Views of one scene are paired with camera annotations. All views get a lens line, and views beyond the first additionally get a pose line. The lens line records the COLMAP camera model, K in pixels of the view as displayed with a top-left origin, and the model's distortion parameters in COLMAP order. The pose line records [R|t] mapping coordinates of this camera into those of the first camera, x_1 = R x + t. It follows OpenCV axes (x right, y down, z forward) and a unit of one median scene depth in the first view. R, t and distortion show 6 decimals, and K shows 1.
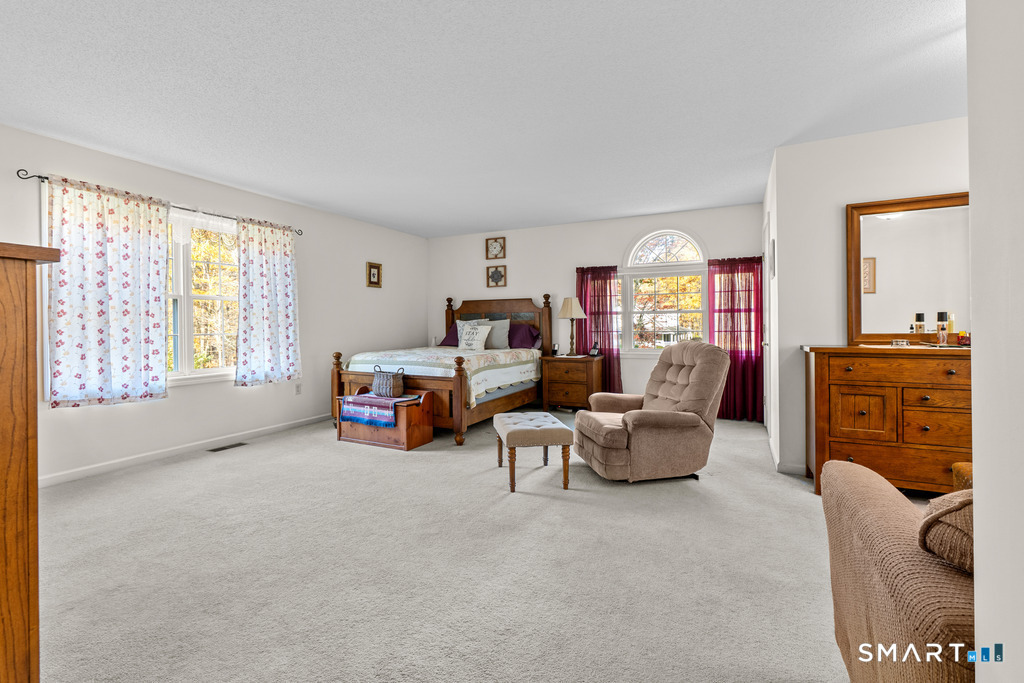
lens RADIAL K [[470.1, 0, 503.1], [0, 470.1, 324.5], [0, 0, 1]] dist [-0.002052, -0.000161]
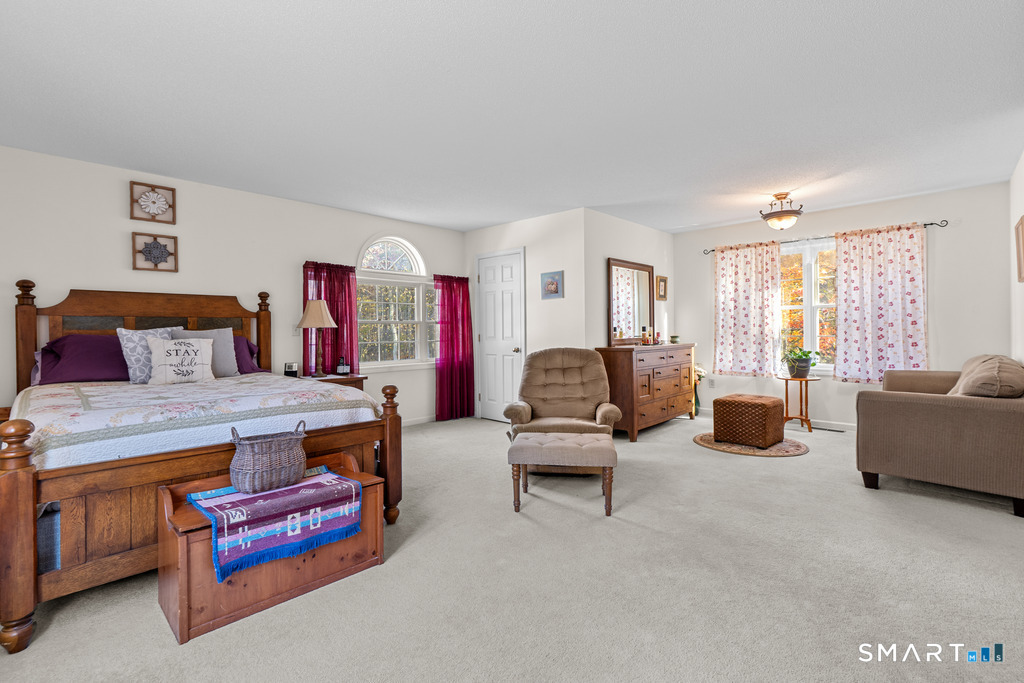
lens RADIAL K [[470.1, 0, 503.1], [0, 470.1, 324.5], [0, 0, 1]] dist [-0.002052, -0.000161]
pose [[0.293098, 0.017900, 0.955915, -0.462787], [0.008770, 0.999732, -0.021410, 0.000578], [-0.956042, 0.014658, 0.292863, 0.461934]]
